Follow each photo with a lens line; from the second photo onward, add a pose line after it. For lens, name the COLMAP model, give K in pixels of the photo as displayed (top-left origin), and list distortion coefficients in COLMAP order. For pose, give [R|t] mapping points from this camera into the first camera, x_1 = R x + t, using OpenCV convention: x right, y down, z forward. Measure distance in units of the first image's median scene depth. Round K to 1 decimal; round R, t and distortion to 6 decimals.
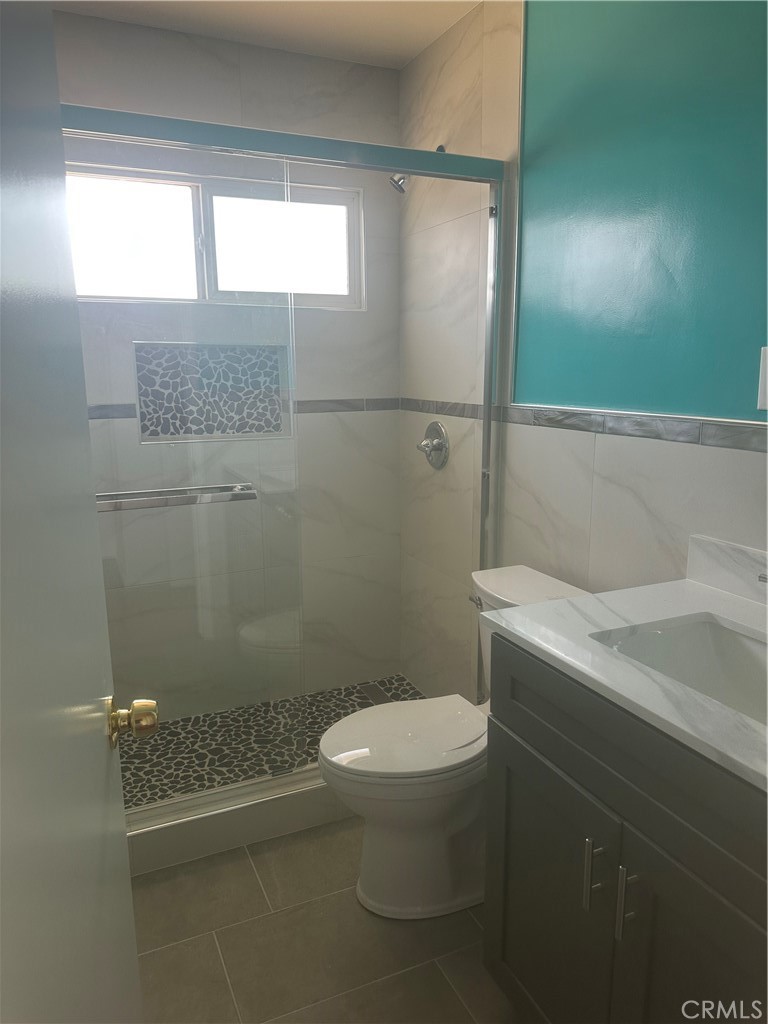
lens RADIAL K [[718.4, 0, 390.6], [0, 718.4, 508.3], [0, 0, 1]] dist [0.120818, -0.191385]
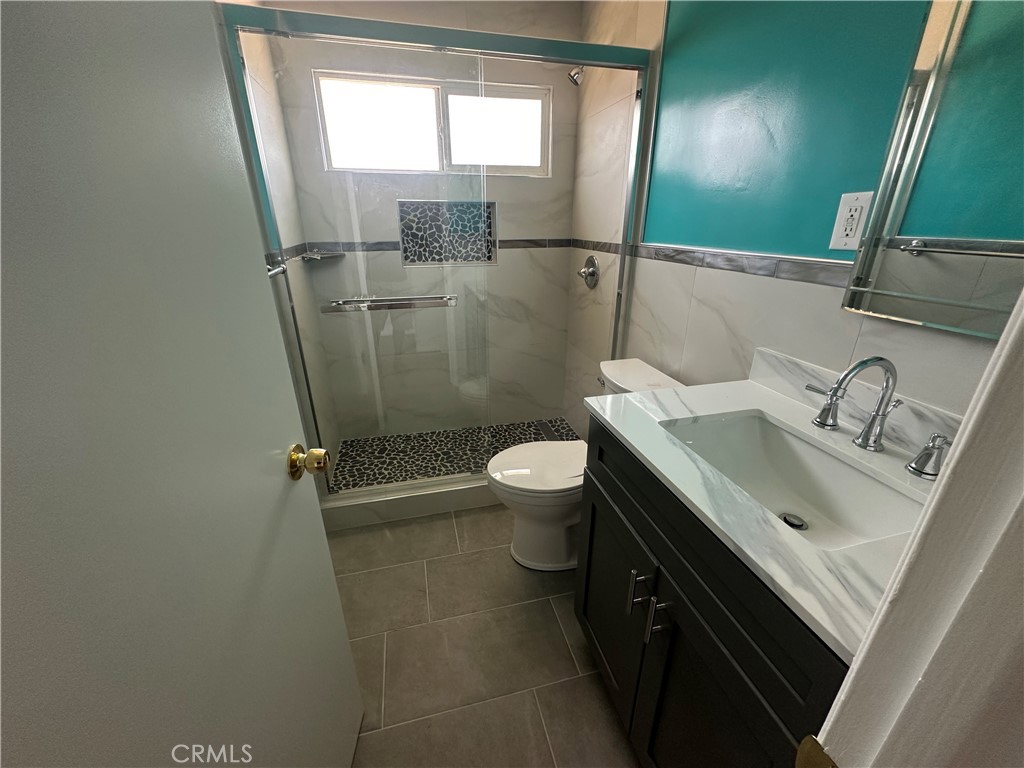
lens RADIAL K [[410.0, 0, 513.2], [0, 410.0, 383.4], [0, 0, 1]] dist [-0.001675, -0.000222]
pose [[0.983184, 0.070493, -0.168463, 0.069953], [-0.038995, 0.982257, 0.183440, -0.012506], [0.178405, -0.173786, 0.968489, 0.125376]]
